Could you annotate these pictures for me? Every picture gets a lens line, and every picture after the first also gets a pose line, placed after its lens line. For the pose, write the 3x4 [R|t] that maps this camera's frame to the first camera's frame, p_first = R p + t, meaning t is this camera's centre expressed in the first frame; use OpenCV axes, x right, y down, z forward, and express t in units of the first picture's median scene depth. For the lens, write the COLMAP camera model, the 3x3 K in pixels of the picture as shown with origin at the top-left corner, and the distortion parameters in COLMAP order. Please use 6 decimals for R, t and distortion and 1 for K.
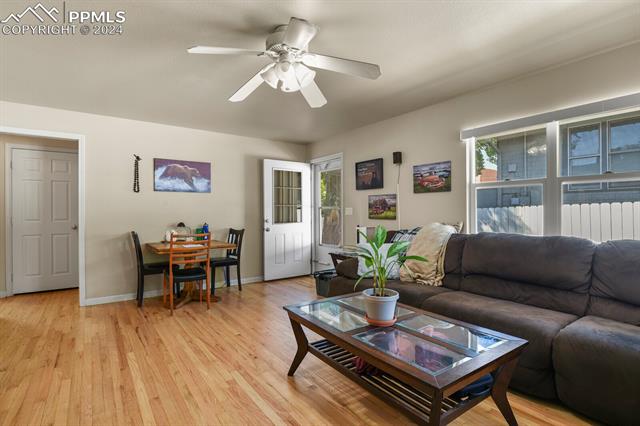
lens RADIAL K [[313.2, 0, 325.5], [0, 313.2, 212.6], [0, 0, 1]] dist [-0.005592, -0.006997]
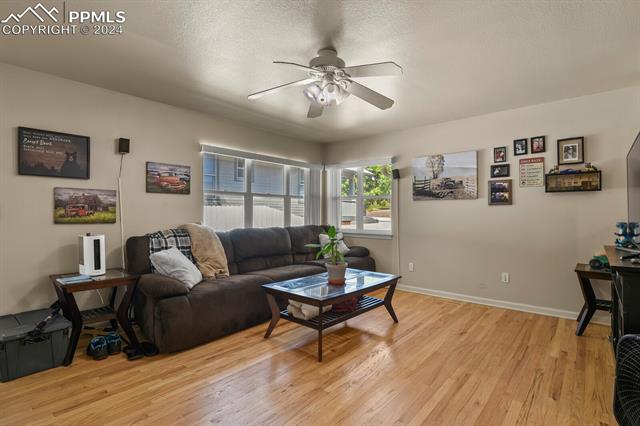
lens RADIAL K [[313.2, 0, 322.9], [0, 313.2, 211.7], [0, 0, 1]] dist [-0.005592, -0.006997]
pose [[-0.220759, 0.008763, 0.975289, -0.728380], [0.003089, 0.999961, -0.008286, 0.001974], [-0.975324, 0.001183, -0.220777, 0.751850]]
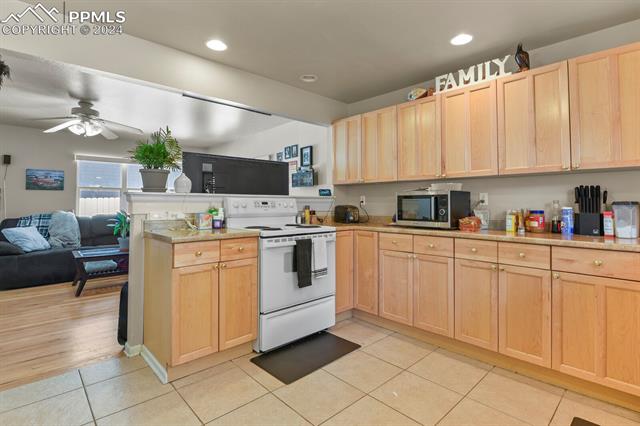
lens RADIAL K [[313.2, 0, 321.5], [0, 313.2, 189.9], [0, 0, 1]] dist [-0.005592, -0.006997]
pose [[-0.116313, 0.044490, 0.992216, -1.230771], [0.005382, 0.999010, -0.044164, 0.004734], [-0.993198, 0.000203, -0.116437, -0.093452]]
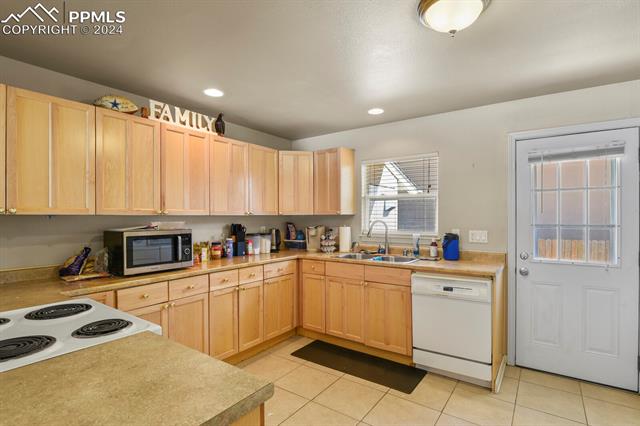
lens RADIAL K [[313.2, 0, 322.7], [0, 313.2, 217.8], [0, 0, 1]] dist [-0.005592, -0.006997]
pose [[-0.952527, 0.005521, -0.304404, -0.649970], [0.002658, 0.999948, 0.009819, -0.054747], [0.304442, 0.008543, -0.952493, 0.303289]]
